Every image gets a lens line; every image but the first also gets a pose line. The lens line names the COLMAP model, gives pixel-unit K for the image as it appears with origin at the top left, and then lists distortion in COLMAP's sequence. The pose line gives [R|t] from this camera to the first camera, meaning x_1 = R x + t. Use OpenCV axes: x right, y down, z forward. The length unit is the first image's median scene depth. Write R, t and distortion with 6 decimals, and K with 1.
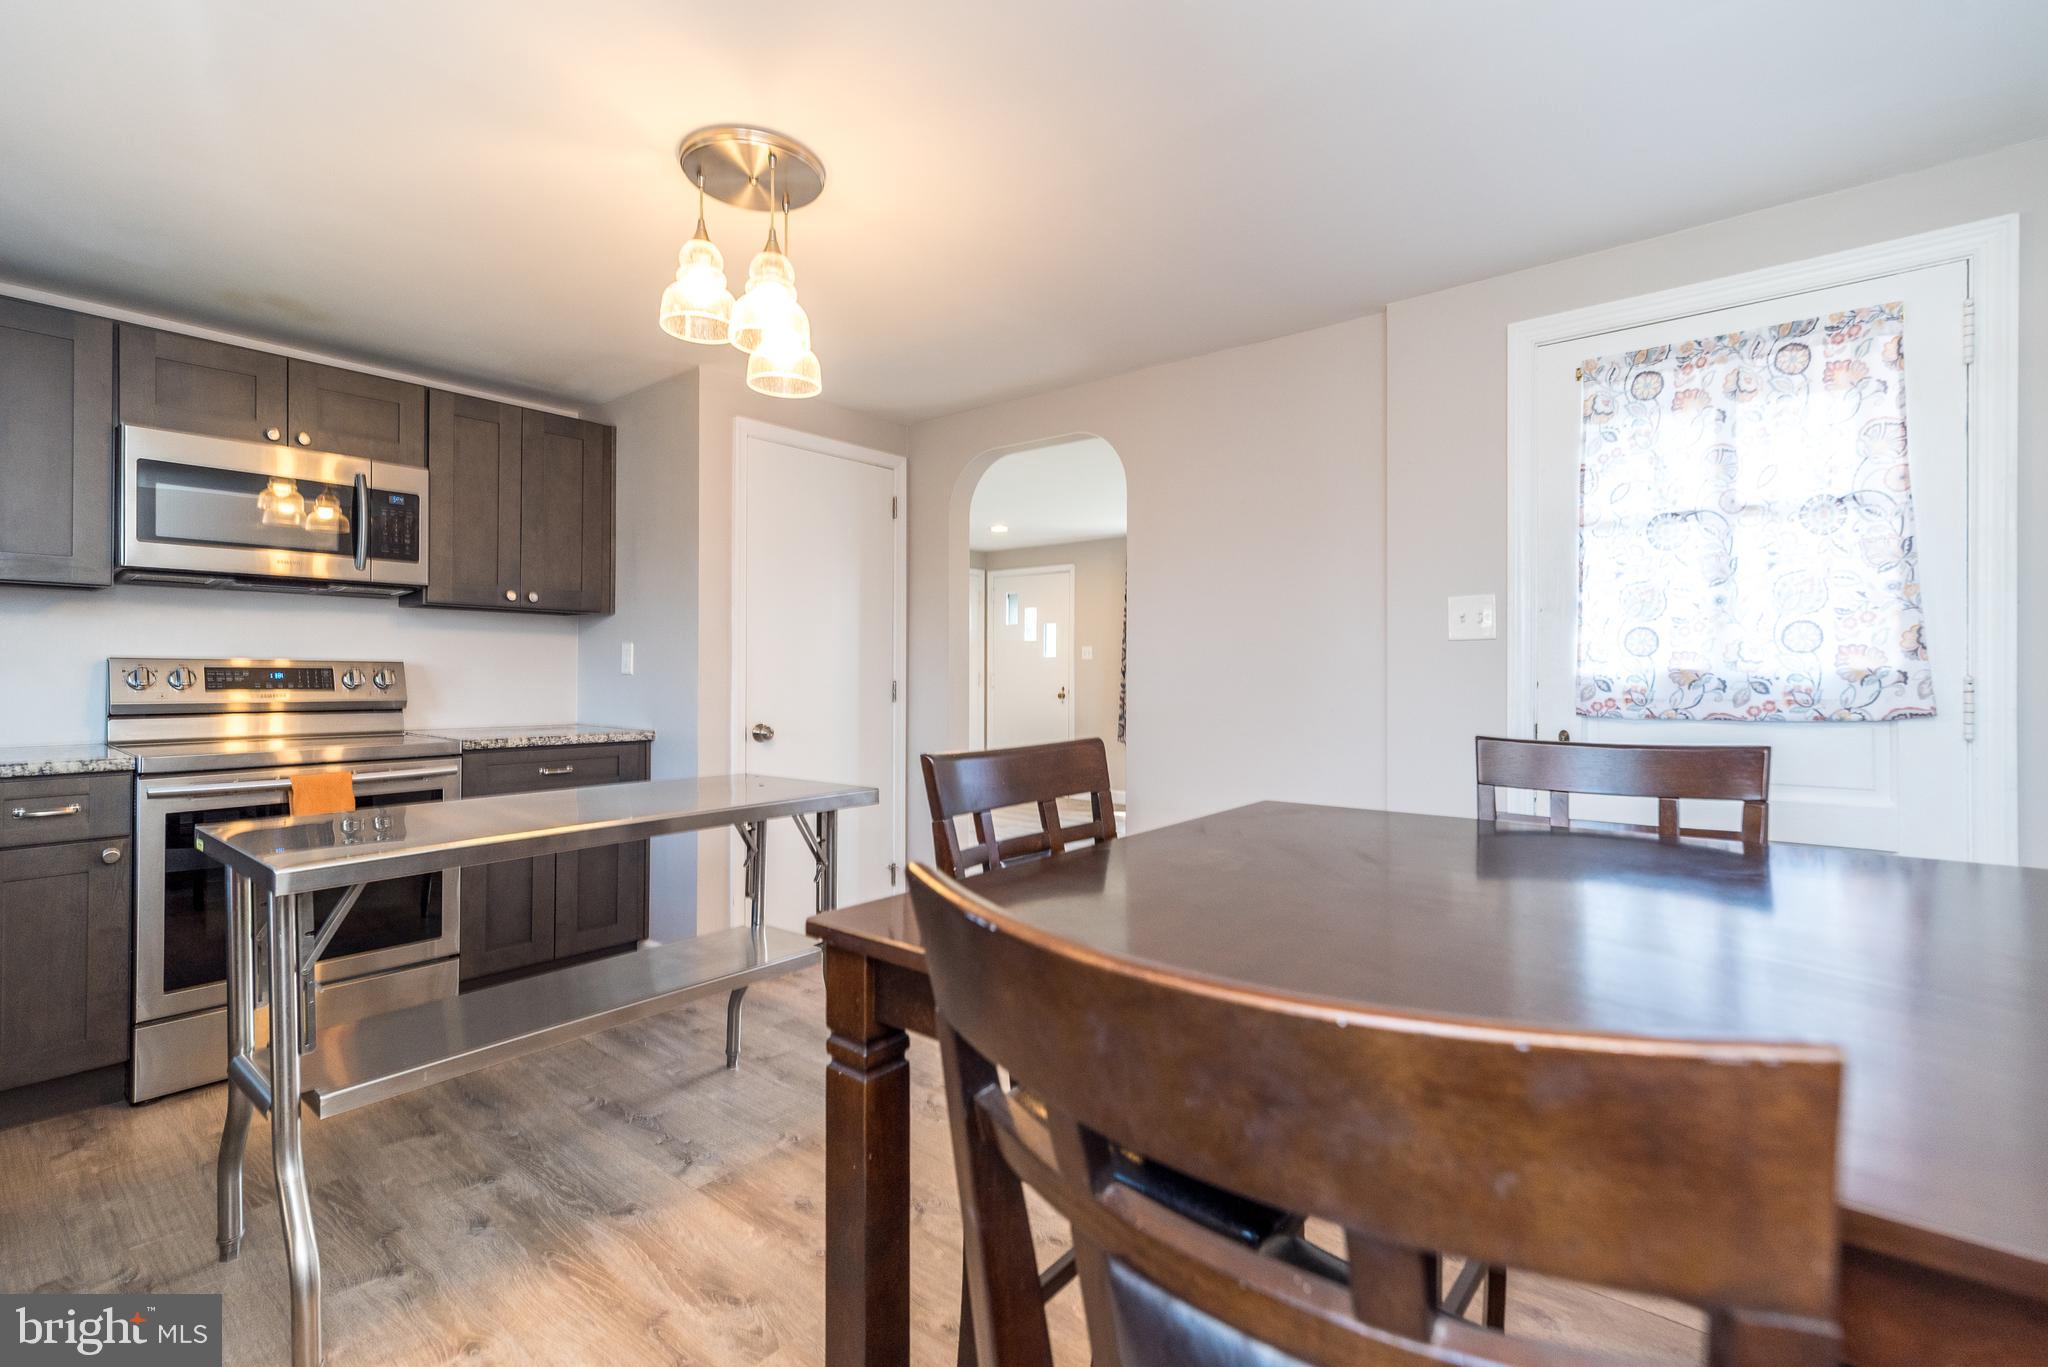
lens RADIAL K [[913.0, 0, 1037.0], [0, 913.0, 677.2], [0, 0, 1]] dist [0.010644, -0.000478]
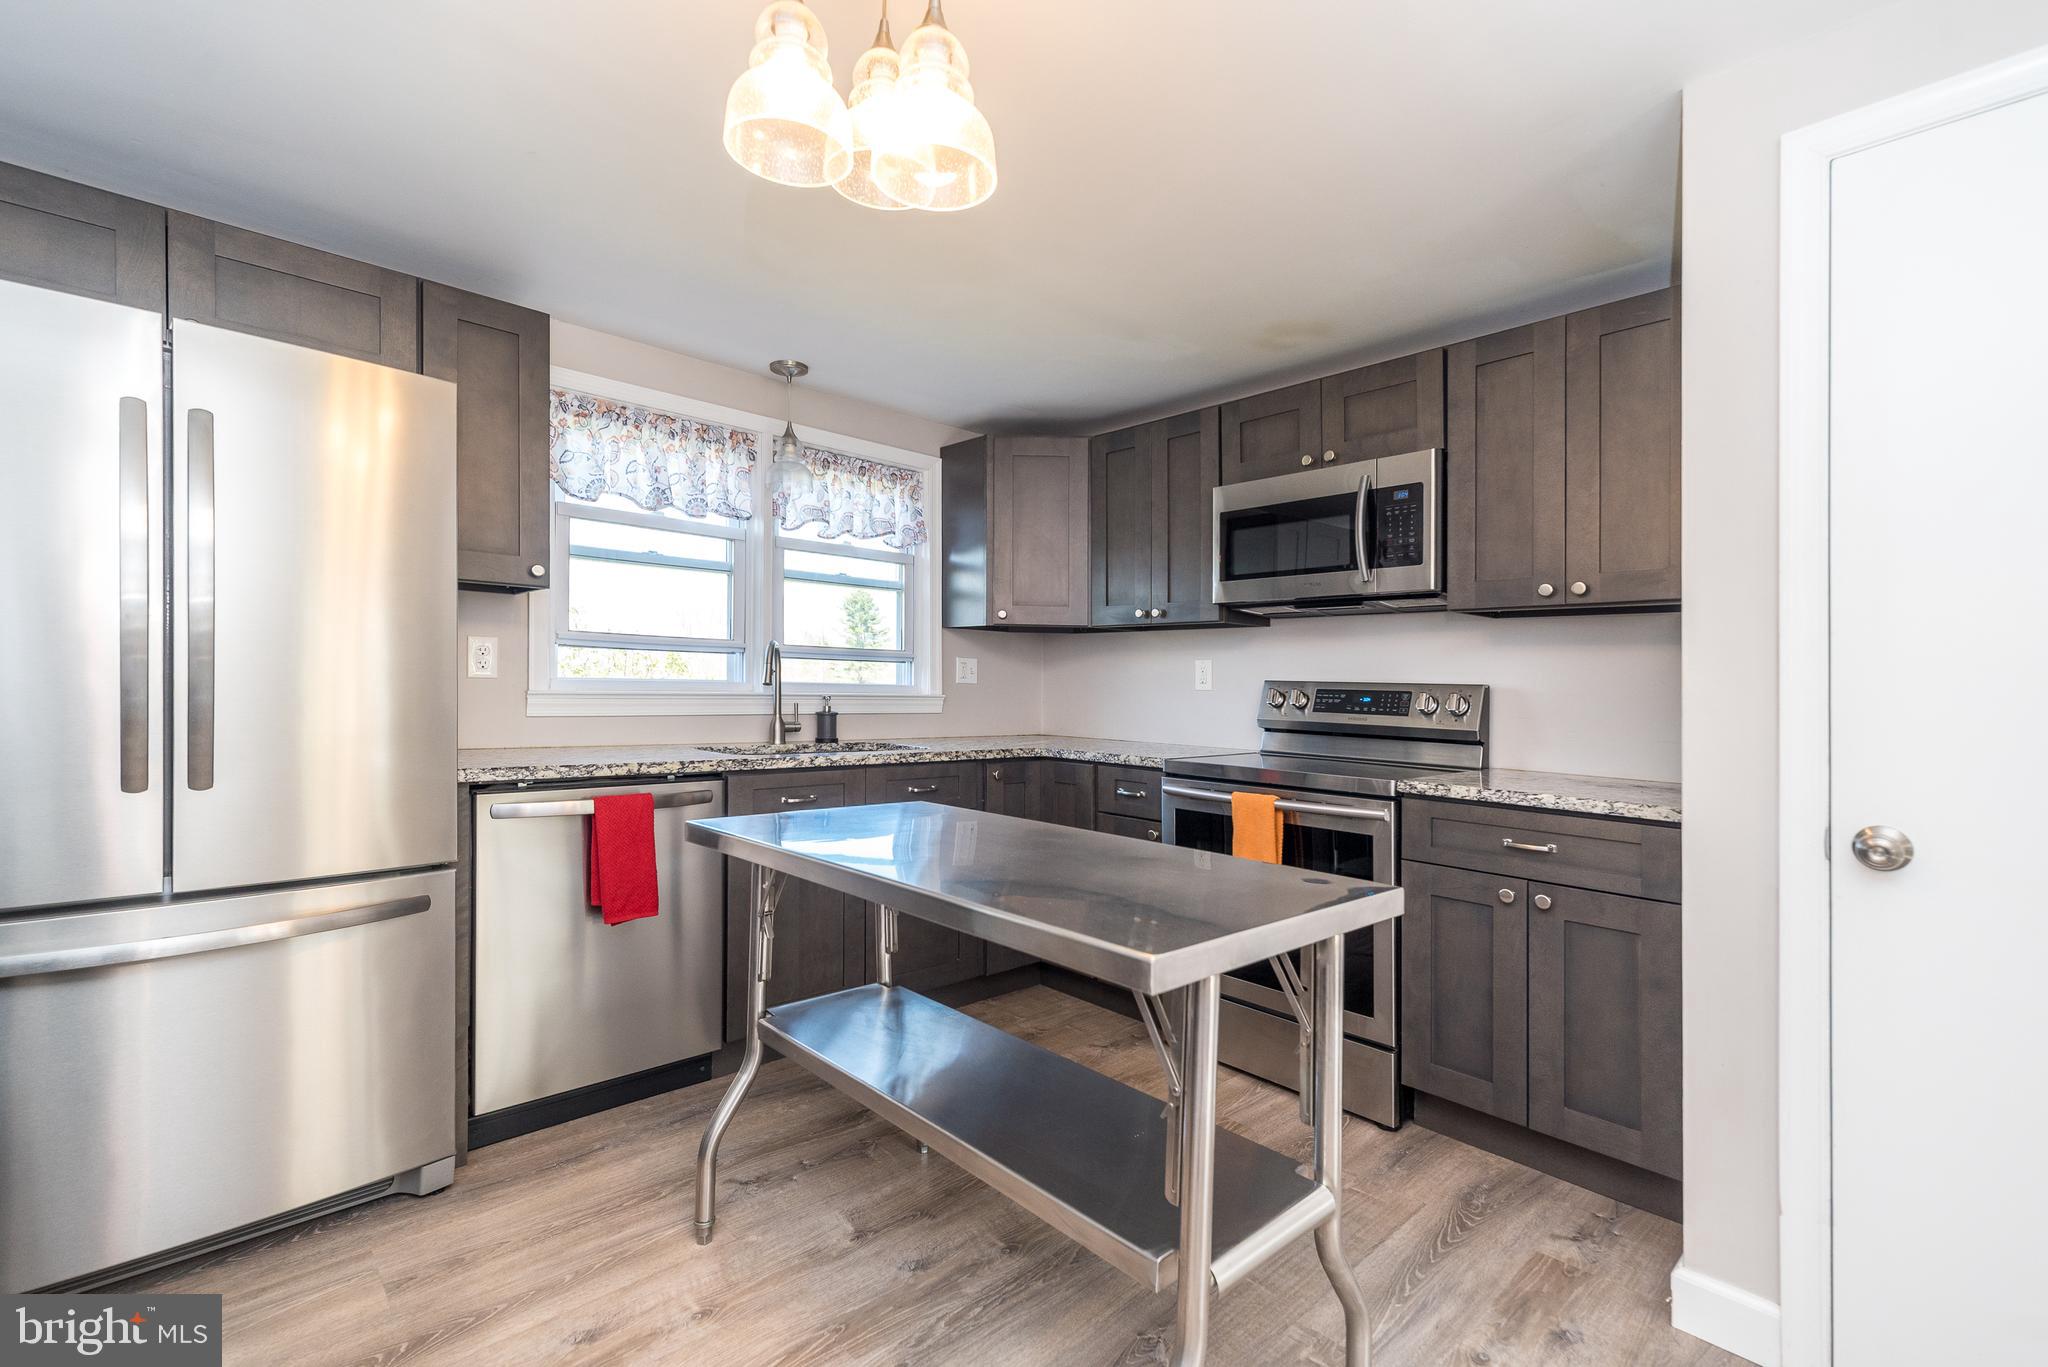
lens RADIAL K [[891.4, 0, 1026.1], [0, 891.4, 700.0], [0, 0, 1]] dist [0.008550, 0.000117]
pose [[-0.141478, 0.002009, -0.989939, 0.183360], [-0.030612, 0.999511, 0.006404, 0.004695], [0.989468, 0.031210, -0.141347, 0.786610]]
